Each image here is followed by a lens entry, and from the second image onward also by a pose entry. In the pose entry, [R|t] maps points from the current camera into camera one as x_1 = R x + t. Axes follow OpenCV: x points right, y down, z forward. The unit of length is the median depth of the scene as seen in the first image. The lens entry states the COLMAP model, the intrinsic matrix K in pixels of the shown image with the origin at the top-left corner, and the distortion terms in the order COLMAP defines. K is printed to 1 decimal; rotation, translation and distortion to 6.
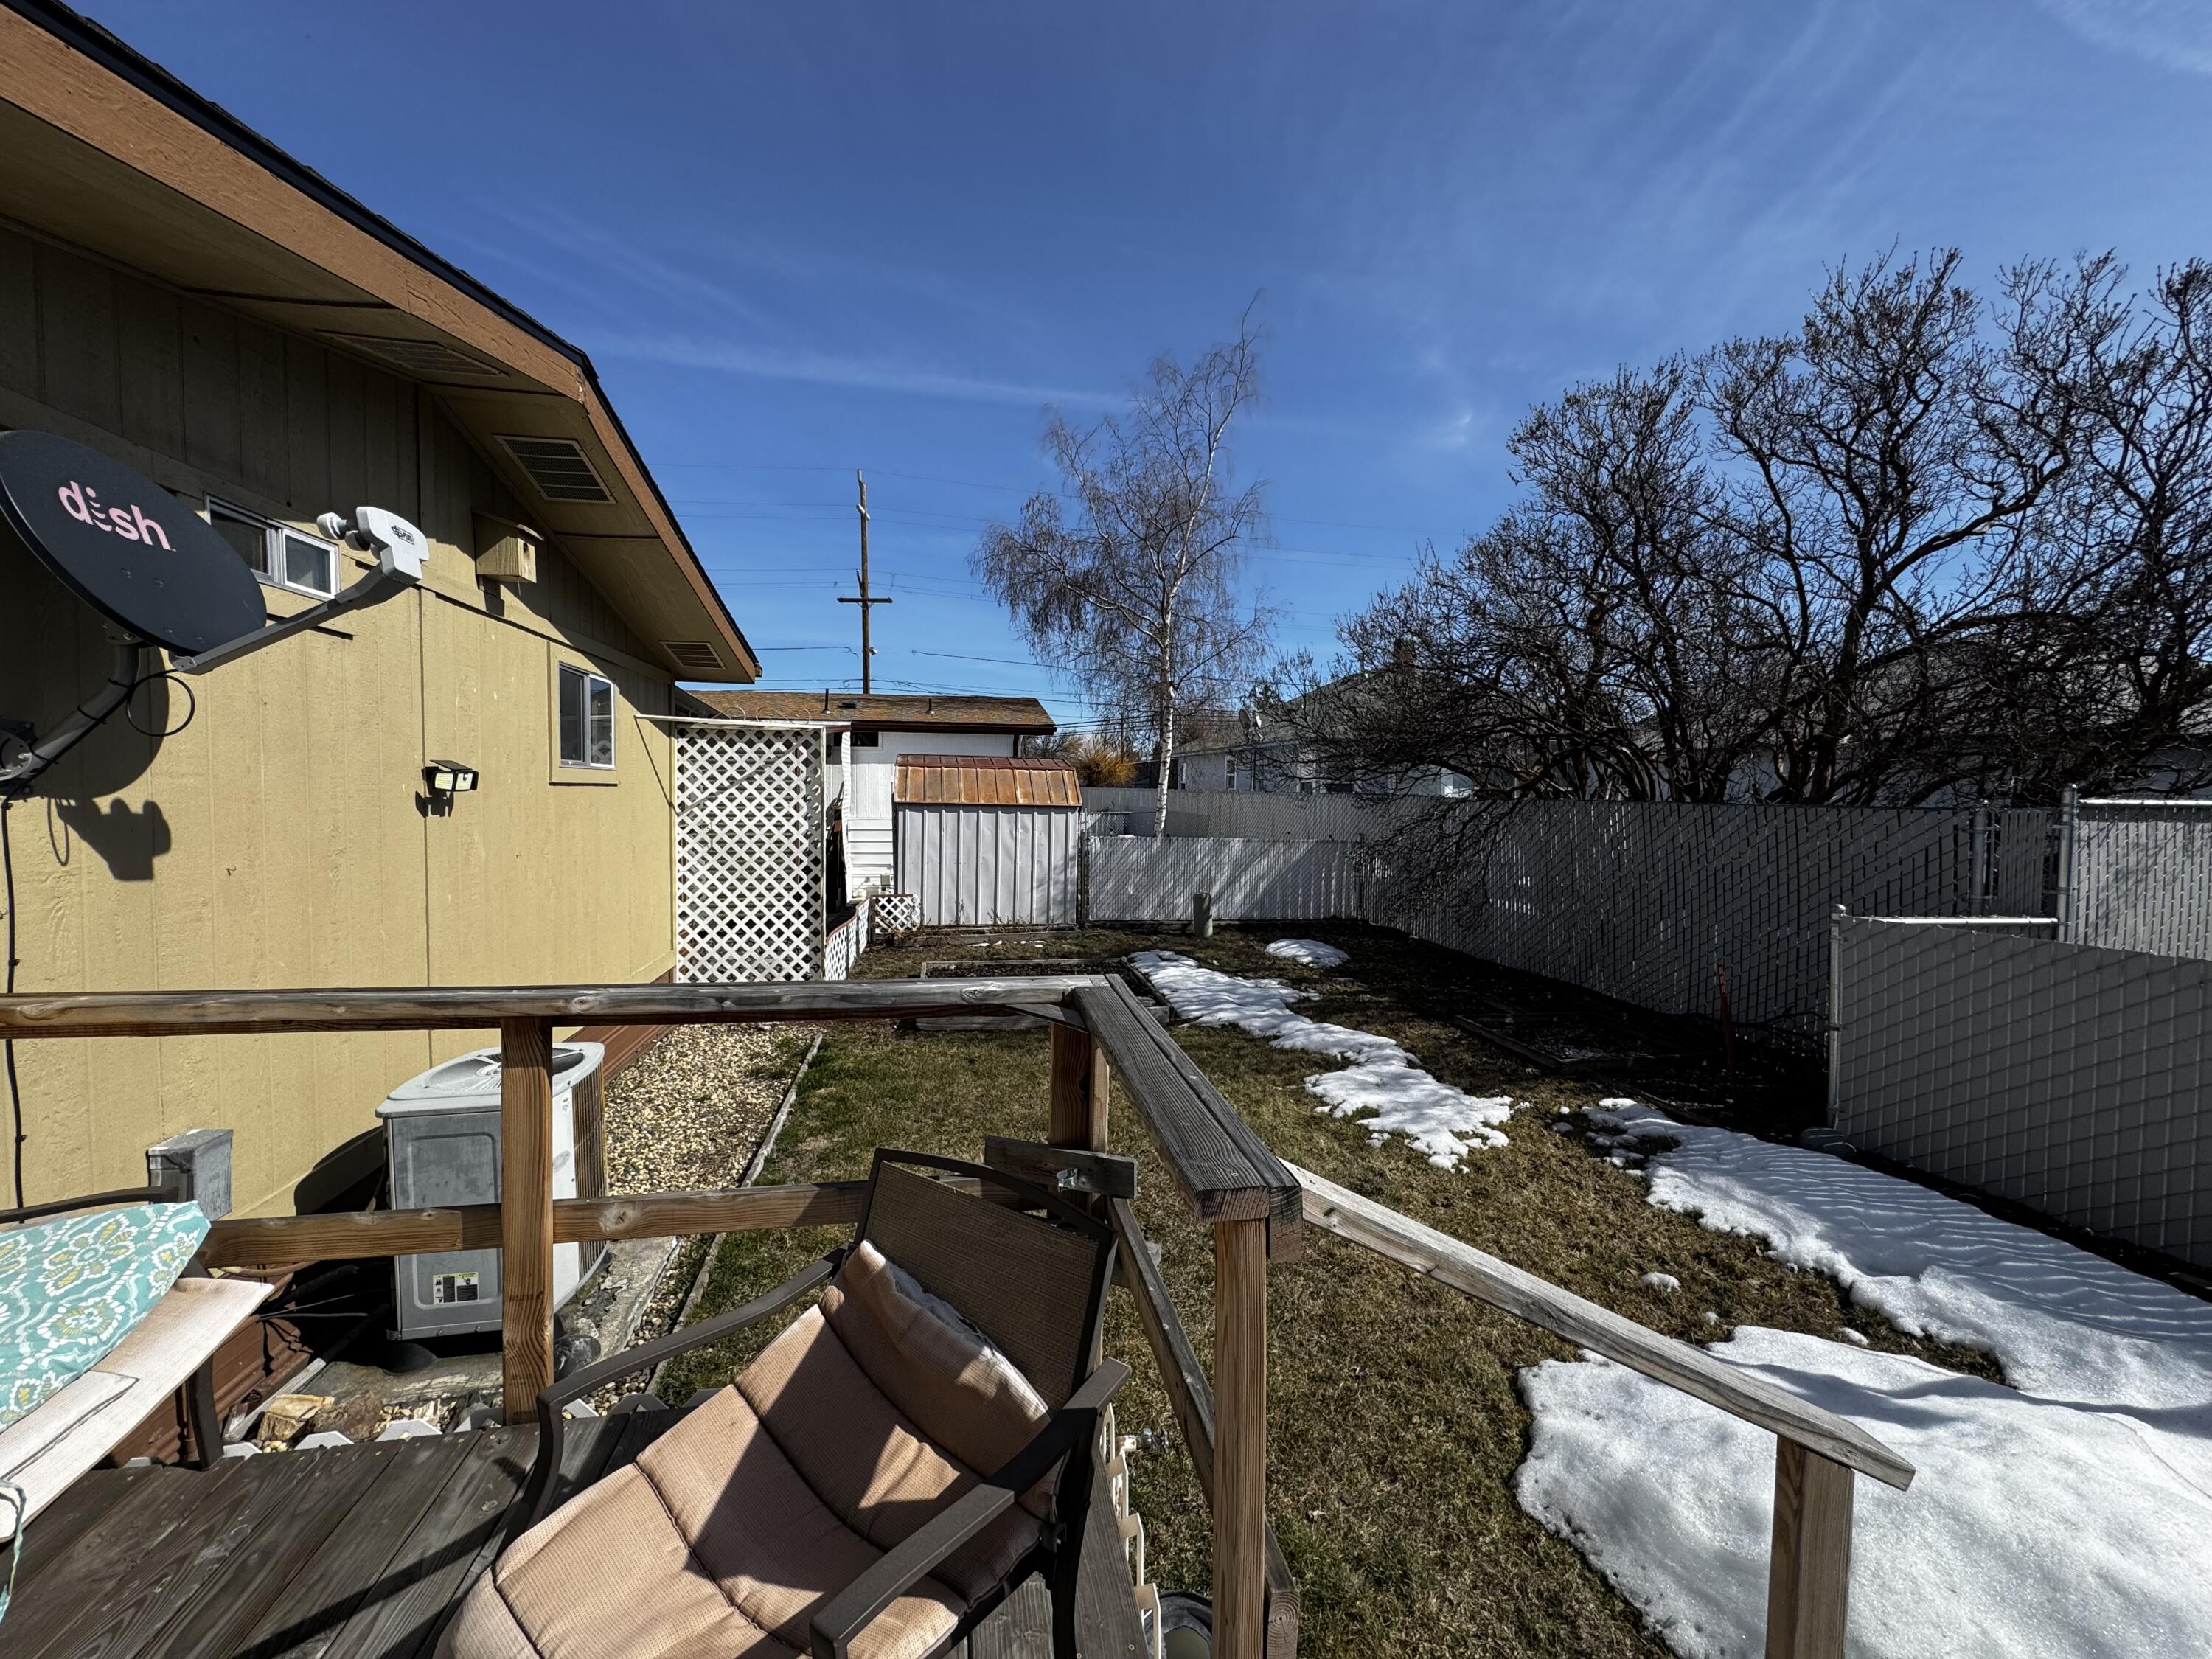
lens RADIAL K [[882.6, 0, 1103.0], [0, 882.6, 831.0], [0, 0, 1]] dist [0.003724, 0.000163]
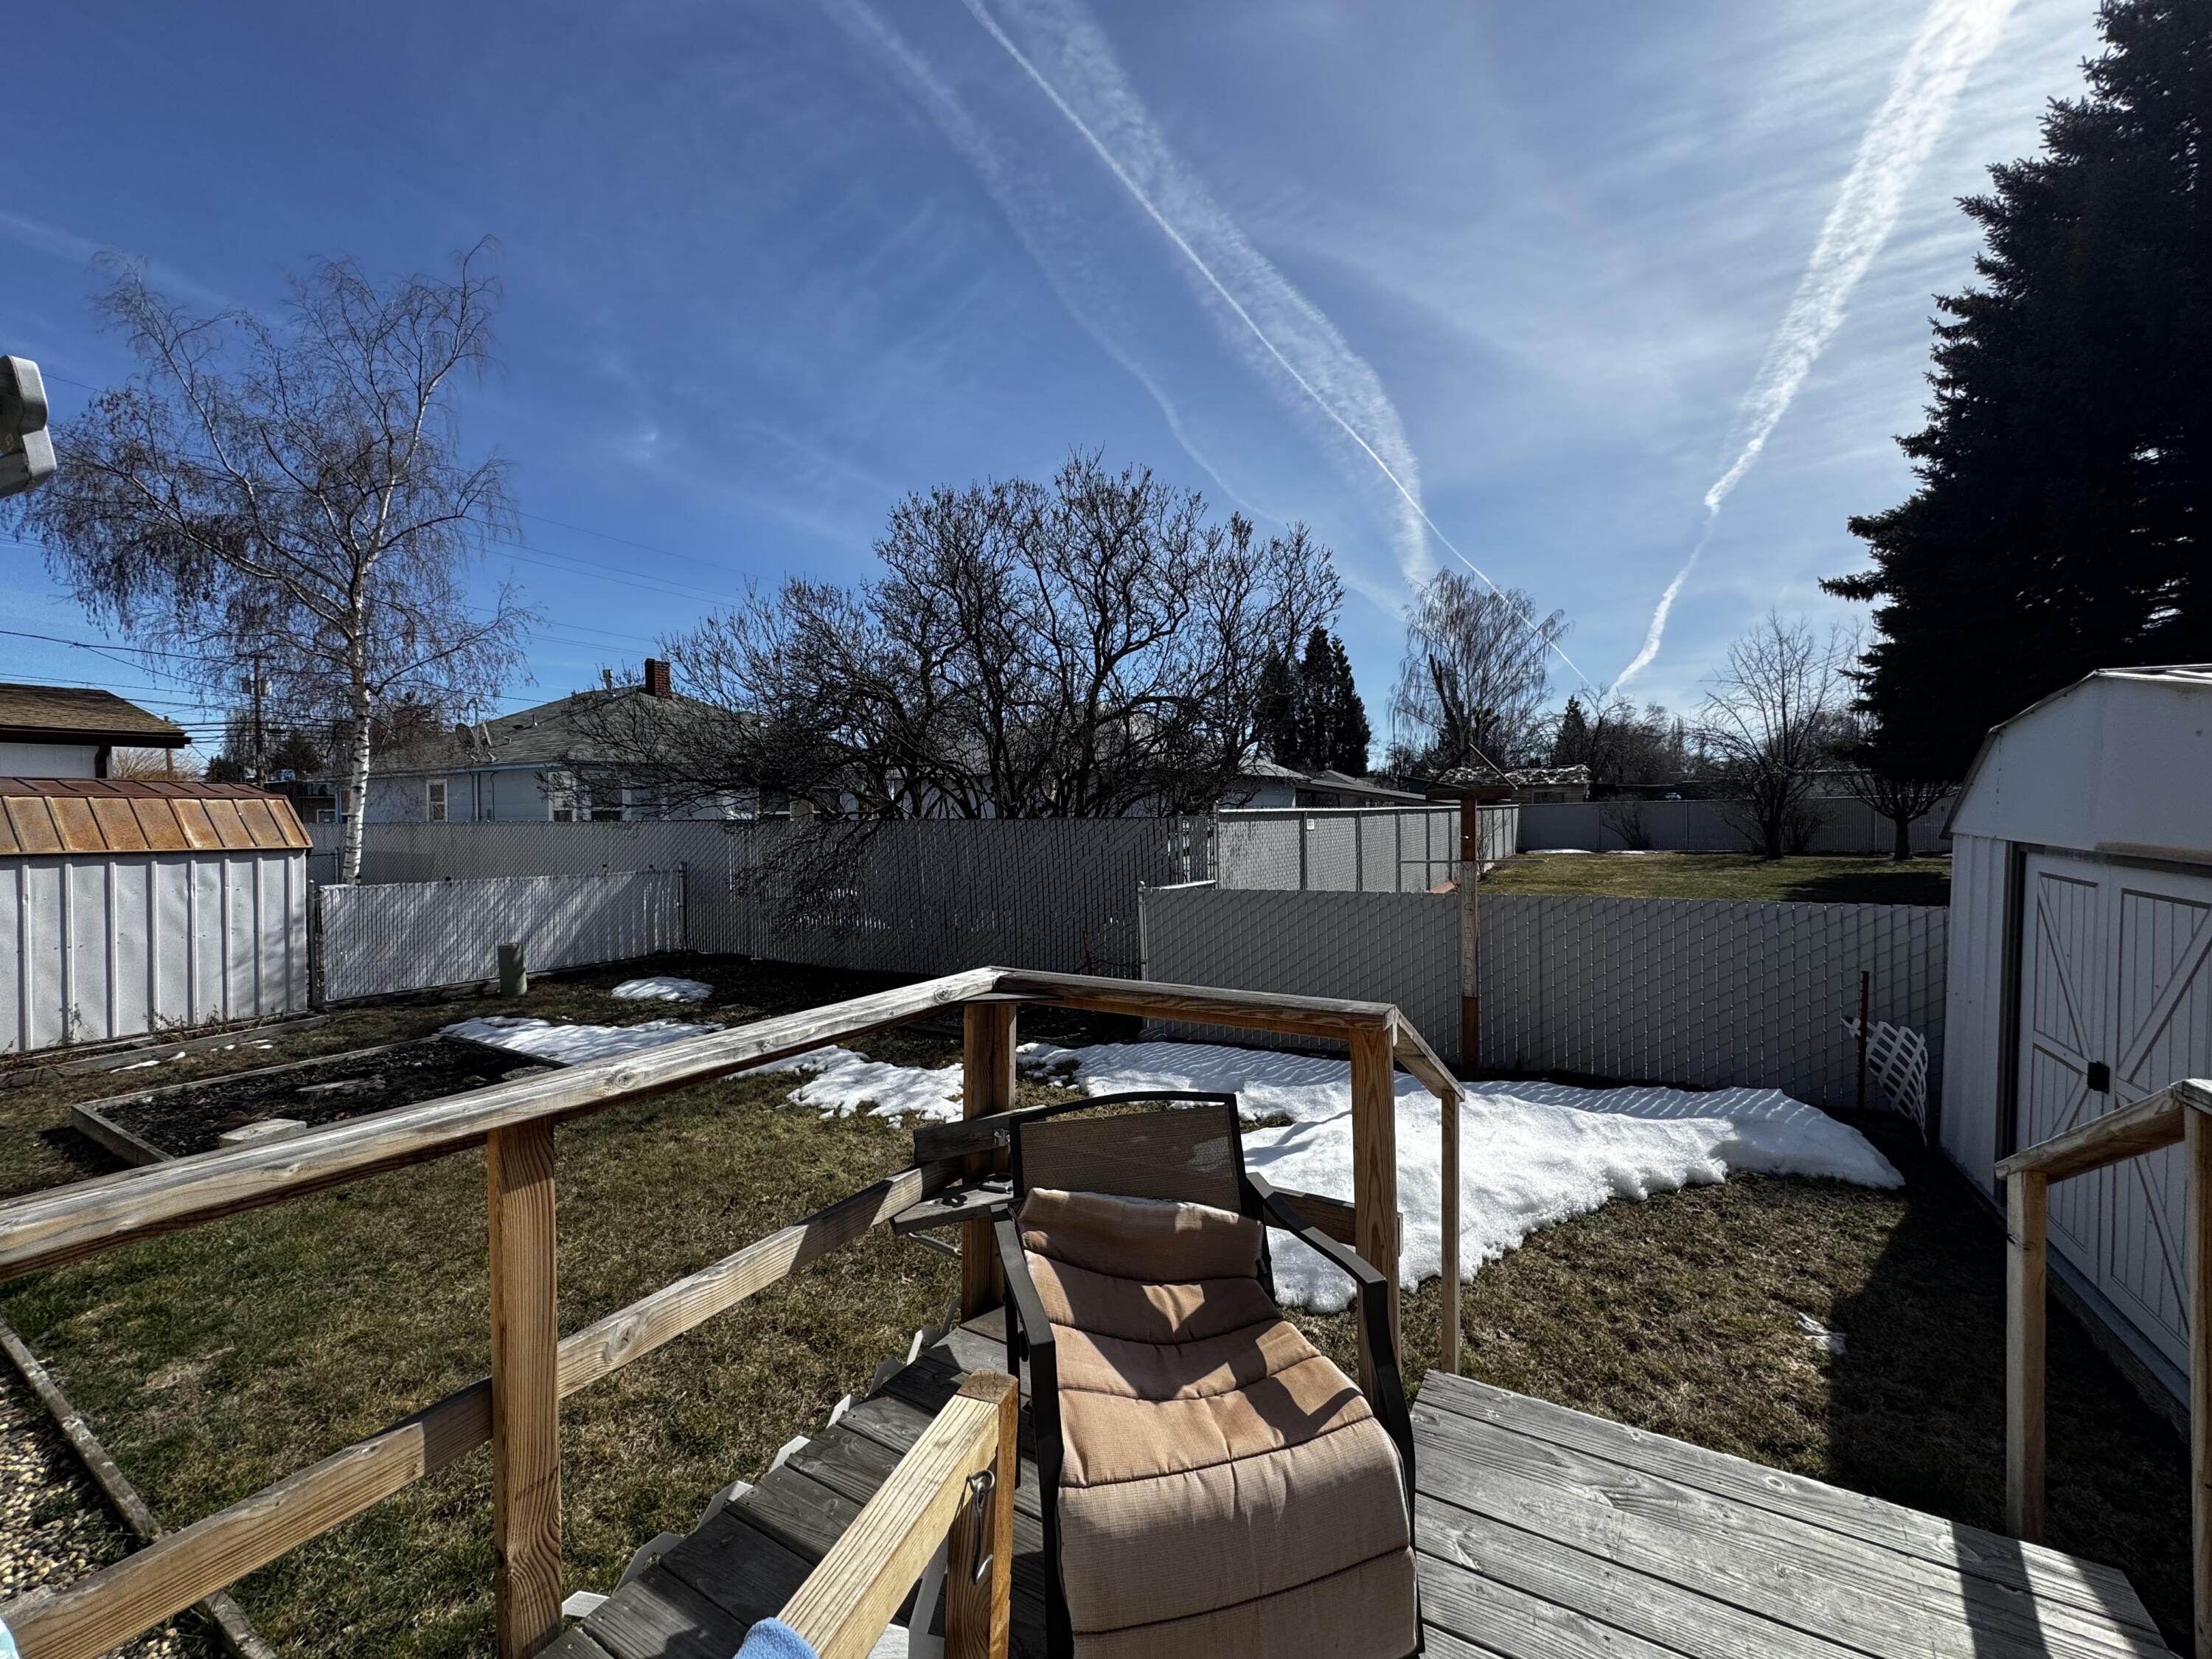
lens RADIAL K [[882.6, 0, 1107.3], [0, 882.6, 828.3], [0, 0, 1]] dist [0.003724, 0.000163]
pose [[0.657388, -0.035257, 0.752727, -0.240351], [0.058947, 0.998250, -0.004723, -0.002831], [-0.751243, 0.047476, 0.658316, 0.024684]]
